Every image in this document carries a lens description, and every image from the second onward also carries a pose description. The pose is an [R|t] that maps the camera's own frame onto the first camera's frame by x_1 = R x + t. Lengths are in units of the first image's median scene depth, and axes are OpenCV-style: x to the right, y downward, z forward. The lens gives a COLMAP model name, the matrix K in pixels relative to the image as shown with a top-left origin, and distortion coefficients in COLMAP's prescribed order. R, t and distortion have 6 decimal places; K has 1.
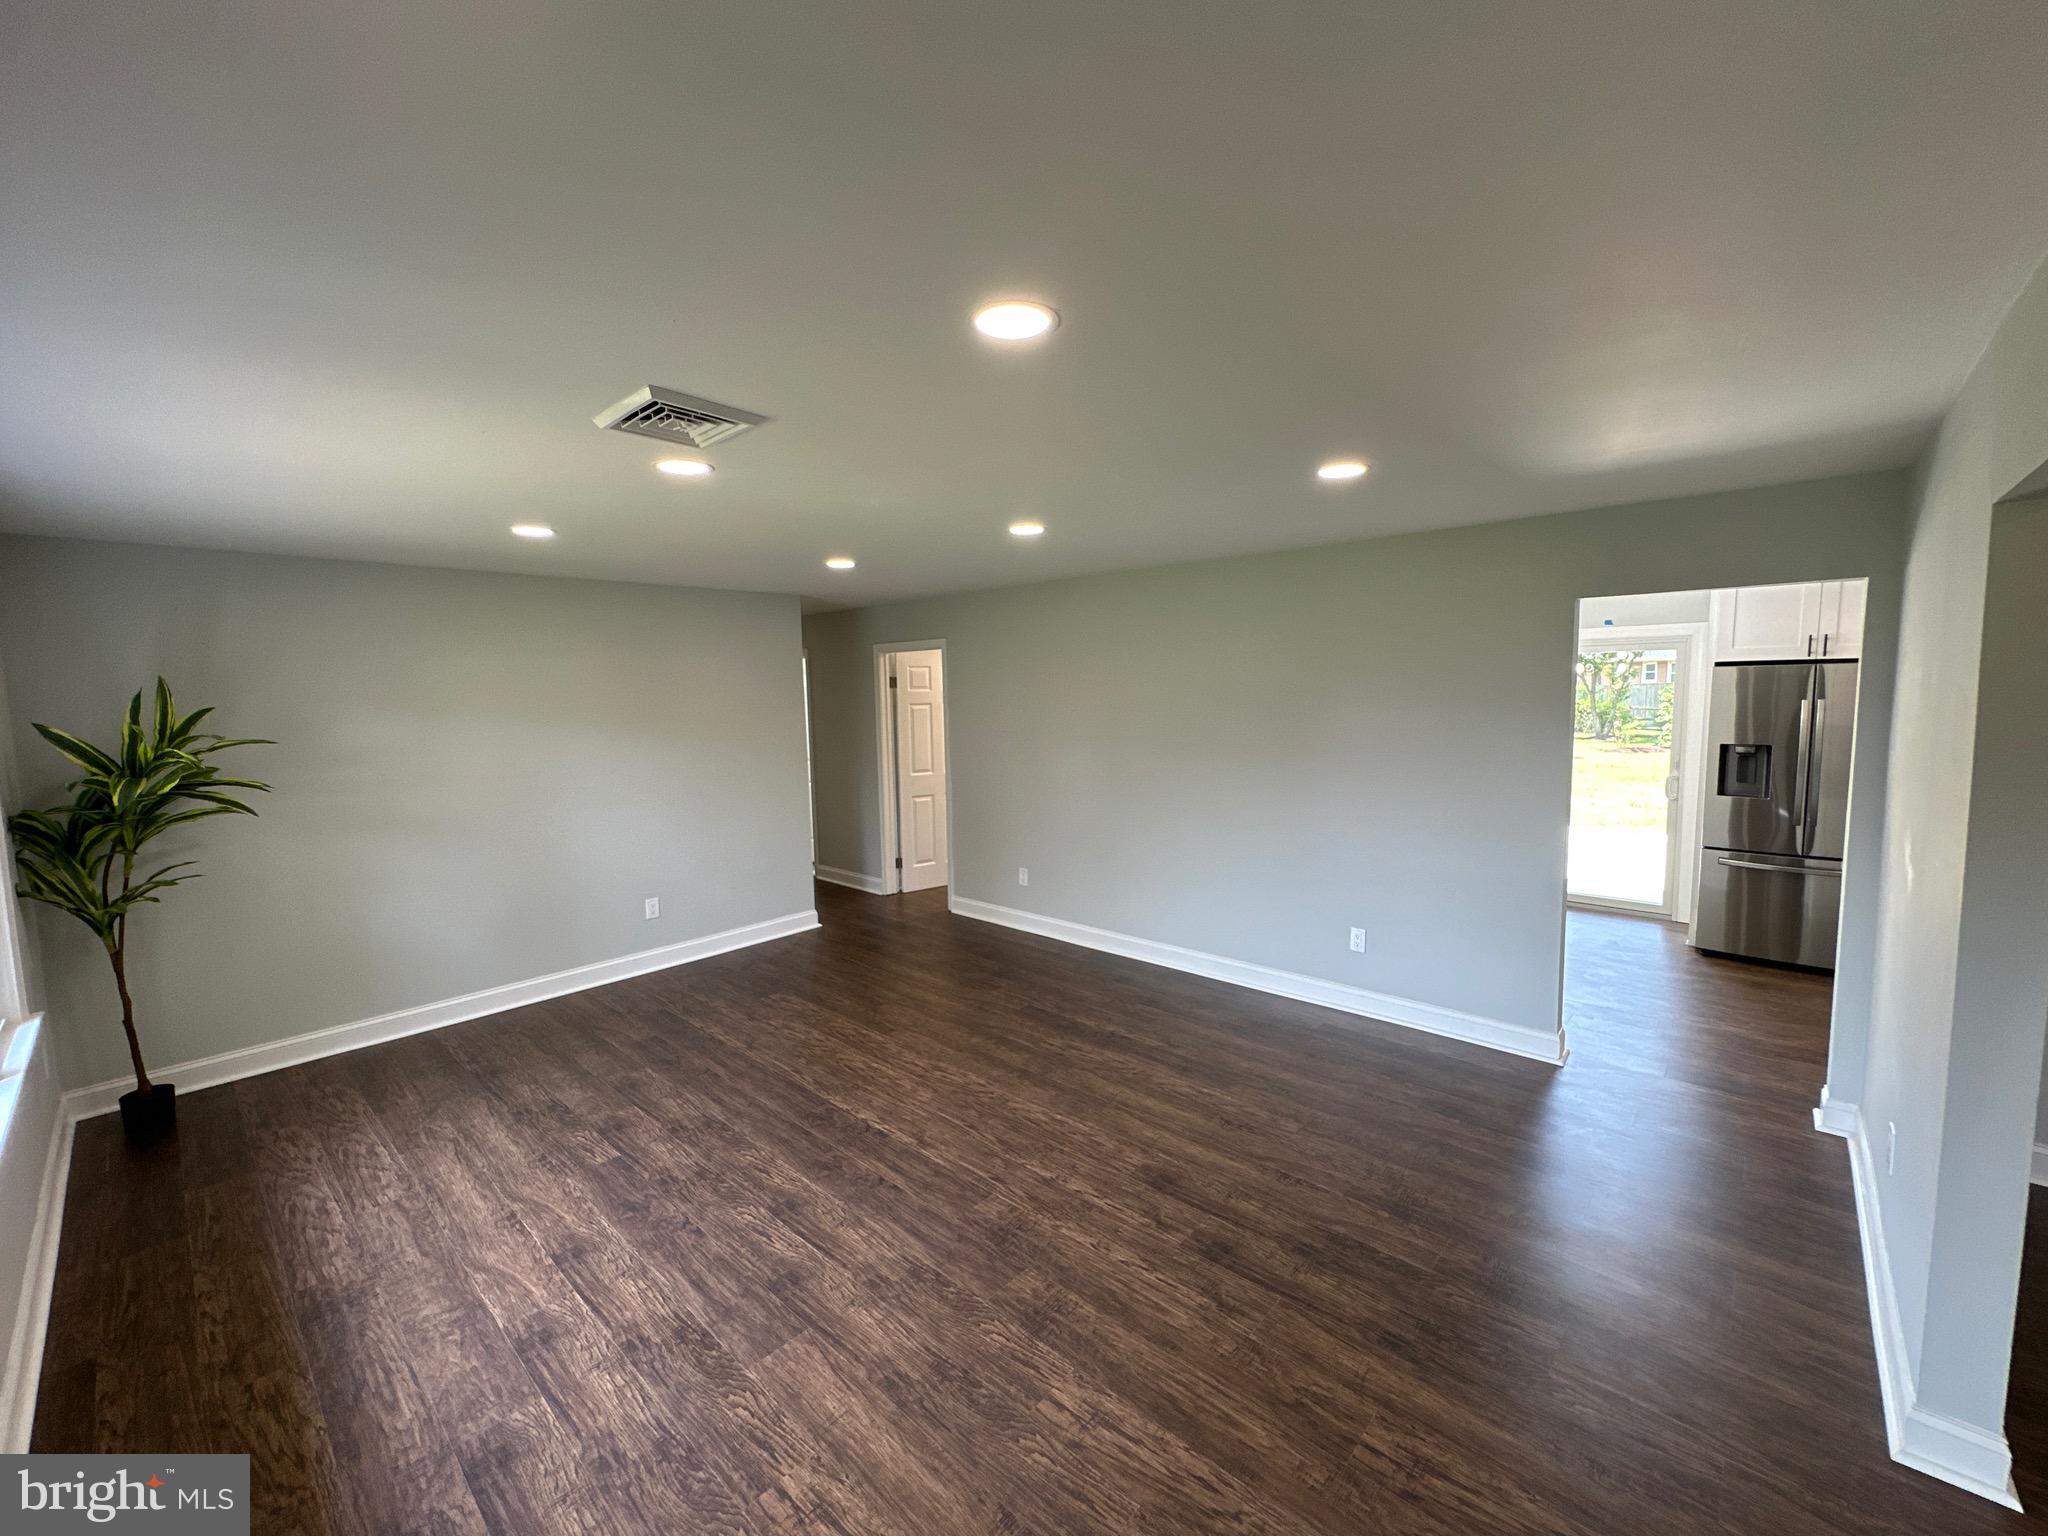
lens RADIAL K [[821.4, 0, 1025.7], [0, 821.4, 769.4], [0, 0, 1]] dist [-0.007197, 0.001419]
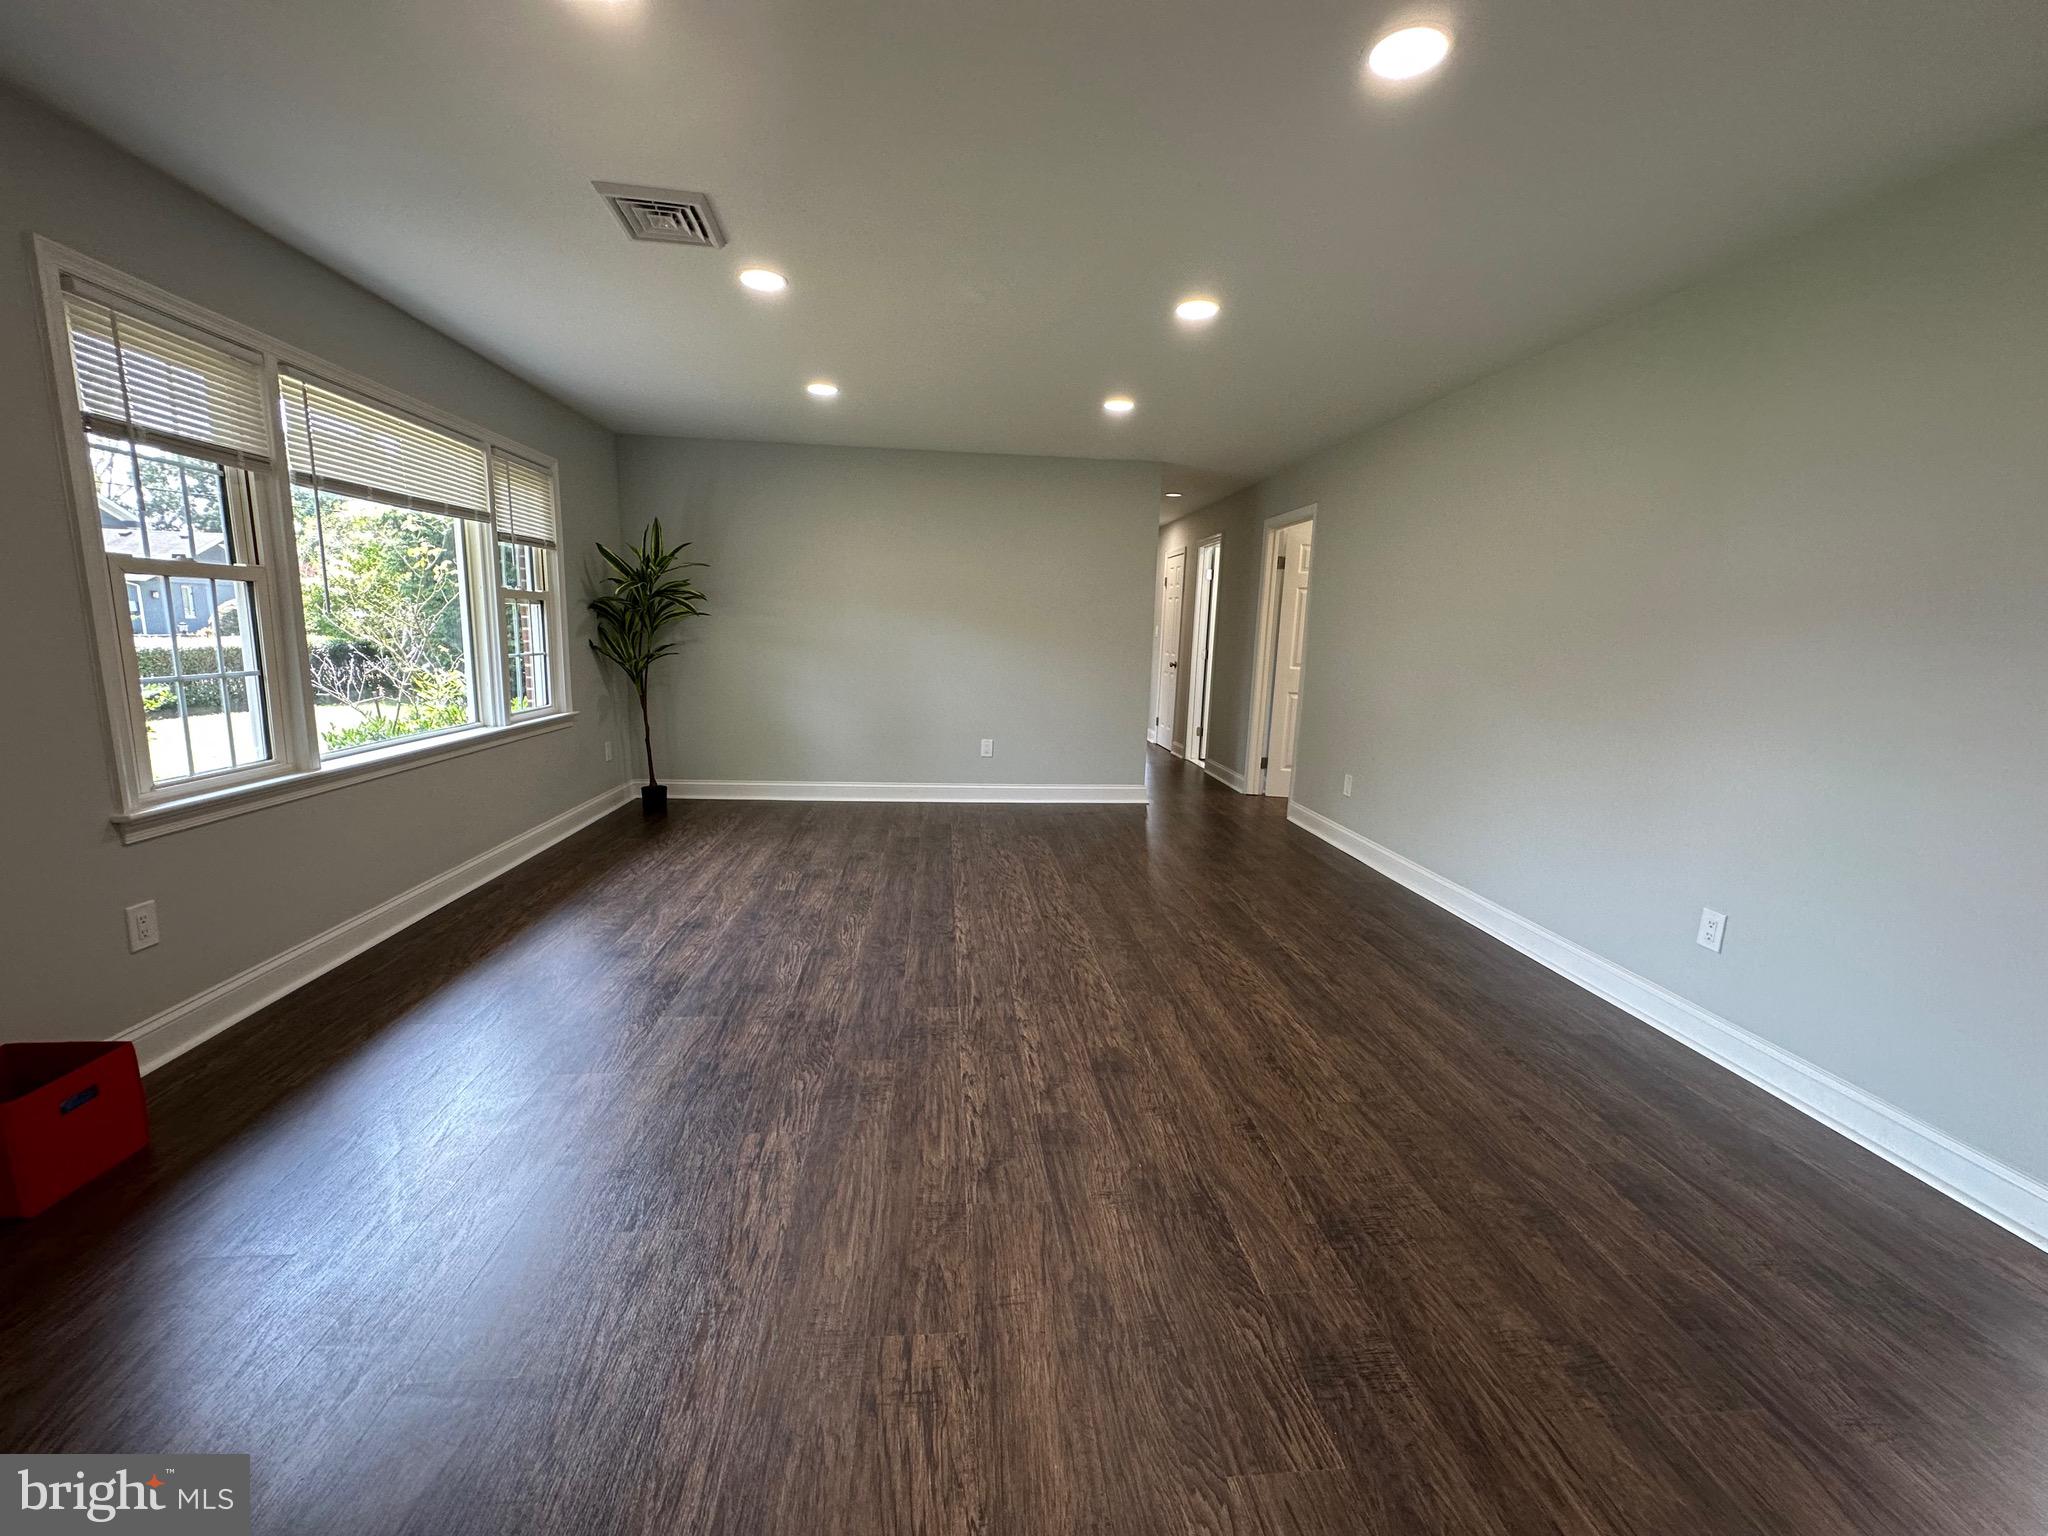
lens RADIAL K [[821.4, 0, 1024.0], [0, 821.4, 763.8], [0, 0, 1]] dist [-0.007197, 0.001419]
pose [[0.743161, 0.152400, -0.651526, 0.549669], [-0.111855, 0.988310, 0.103591, 0.110354], [0.659697, -0.004108, 0.751520, 0.288907]]
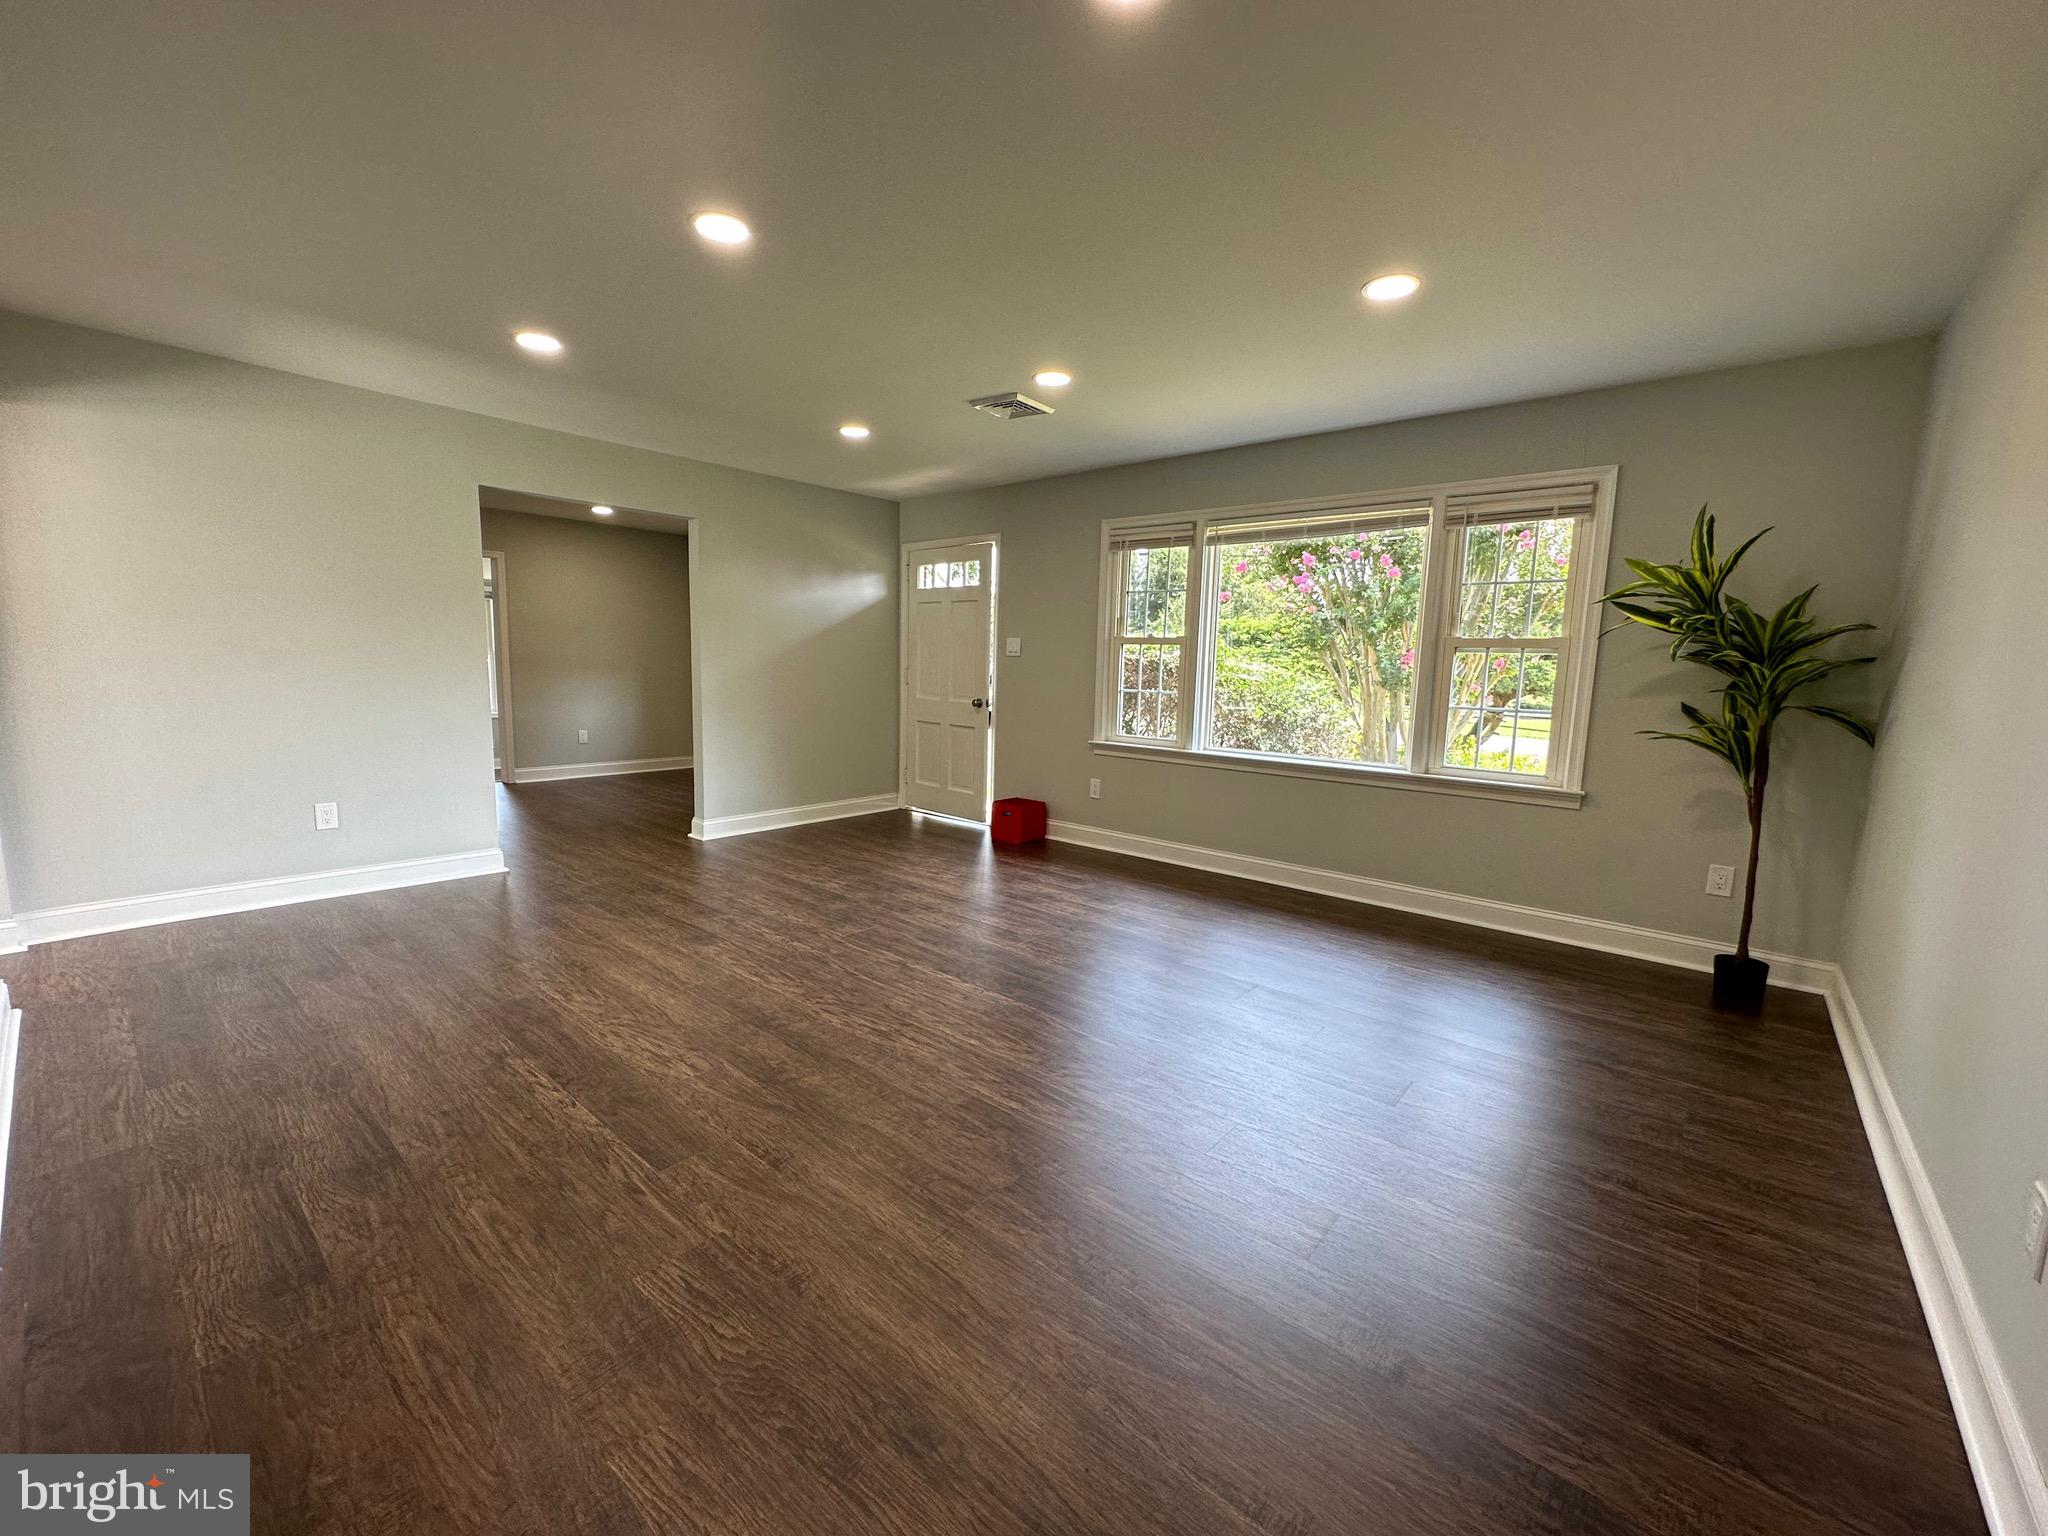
lens RADIAL K [[821.4, 0, 1029.9], [0, 821.4, 765.9], [0, 0, 1]] dist [-0.007197, 0.001419]
pose [[-0.999145, 0.001097, -0.041325, -0.247558], [-0.008268, 0.974145, 0.225774, -0.026995], [0.040504, 0.225923, -0.973303, 1.977470]]
